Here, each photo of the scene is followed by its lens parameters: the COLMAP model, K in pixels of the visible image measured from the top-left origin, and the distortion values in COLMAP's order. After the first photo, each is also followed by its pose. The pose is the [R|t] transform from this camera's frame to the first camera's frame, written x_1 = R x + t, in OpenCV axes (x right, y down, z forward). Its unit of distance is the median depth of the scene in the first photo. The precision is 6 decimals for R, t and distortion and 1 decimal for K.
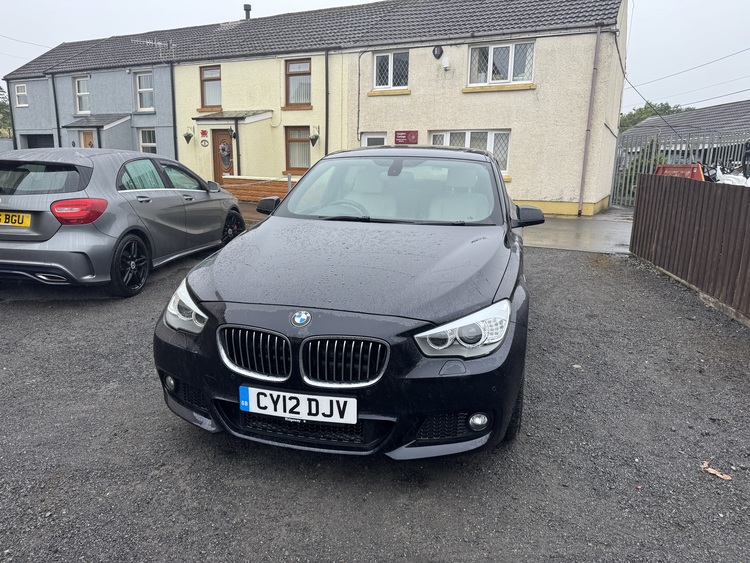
lens RADIAL K [[511.0, 0, 375.0], [0, 511.0, 281.5], [0, 0, 1]] dist [-0.005986, -0.004804]
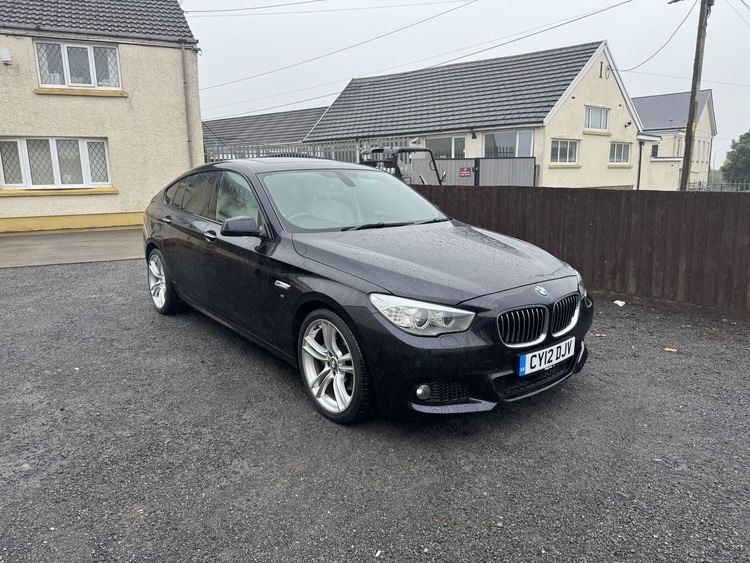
lens RADIAL K [[511.0, 0, 375.0], [0, 511.0, 281.5], [0, 0, 1]] dist [-0.005986, -0.004804]
pose [[0.643976, -0.177902, 0.744074, -0.151146], [0.189763, 0.979337, 0.069917, -0.014016], [-0.741138, 0.096173, 0.664429, 0.045629]]
